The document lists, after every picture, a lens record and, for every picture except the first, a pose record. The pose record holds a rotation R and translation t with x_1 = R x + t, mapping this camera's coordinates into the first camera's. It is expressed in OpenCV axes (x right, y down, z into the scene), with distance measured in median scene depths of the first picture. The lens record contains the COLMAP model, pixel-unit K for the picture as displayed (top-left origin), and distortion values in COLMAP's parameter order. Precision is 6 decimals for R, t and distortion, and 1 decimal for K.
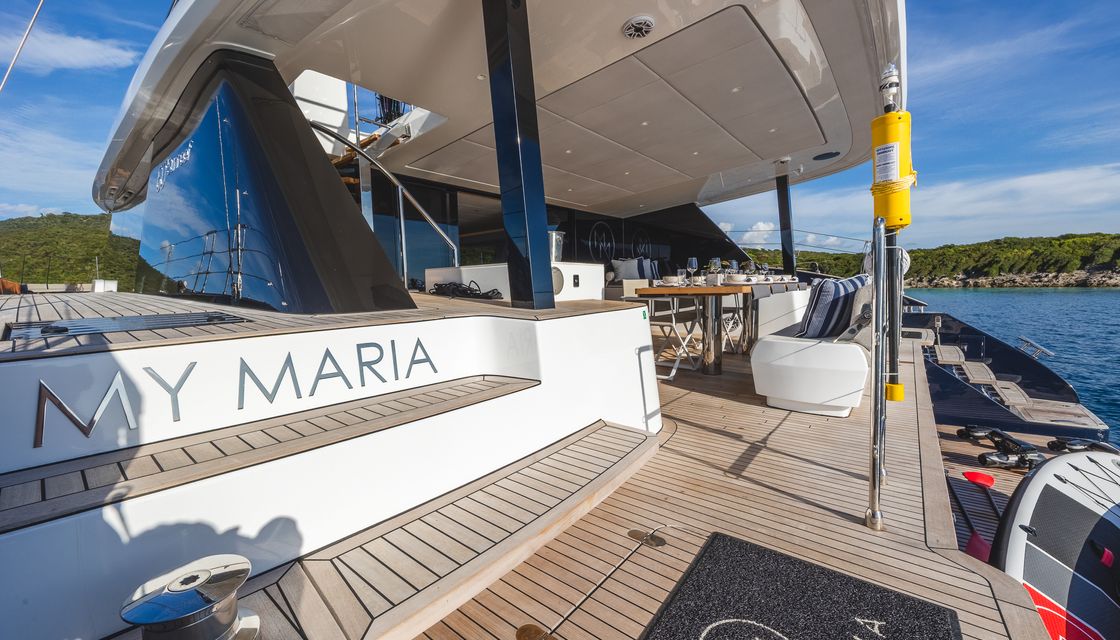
lens RADIAL K [[431.1, 0, 576.6], [0, 431.1, 317.6], [0, 0, 1]] dist [0.028002, -0.006795]
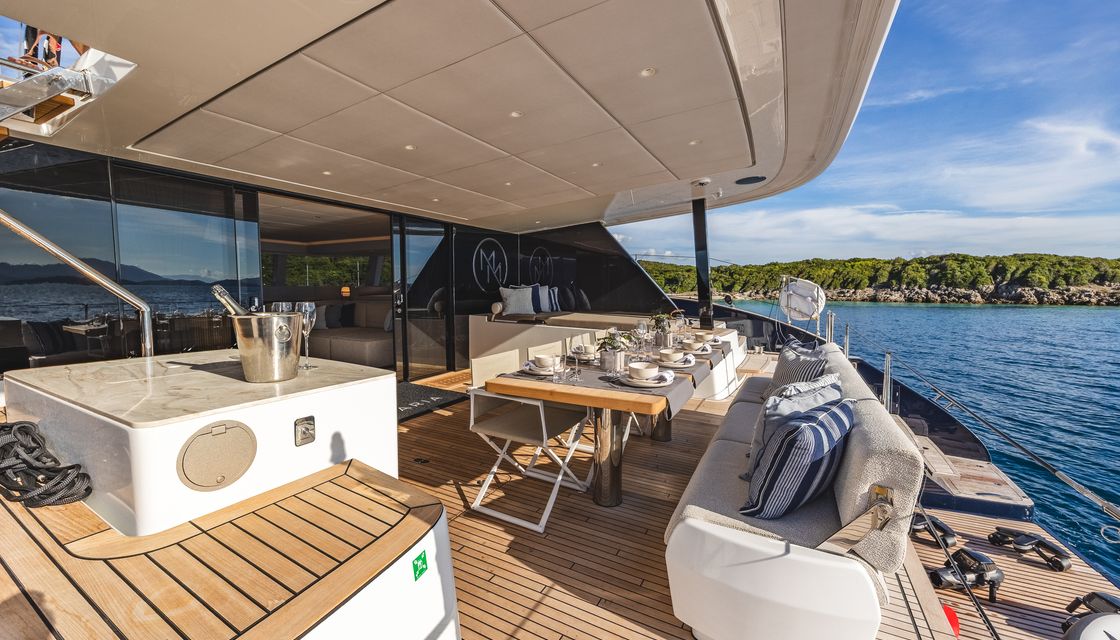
lens RADIAL K [[431.1, 0, 576.6], [0, 431.1, 317.6], [0, 0, 1]] dist [0.028002, -0.006795]
pose [[0.982234, 0.011557, 0.187305, 0.089766], [-0.010906, 0.999930, -0.004509, -0.095520], [-0.187344, 0.002387, 0.982291, 0.234348]]
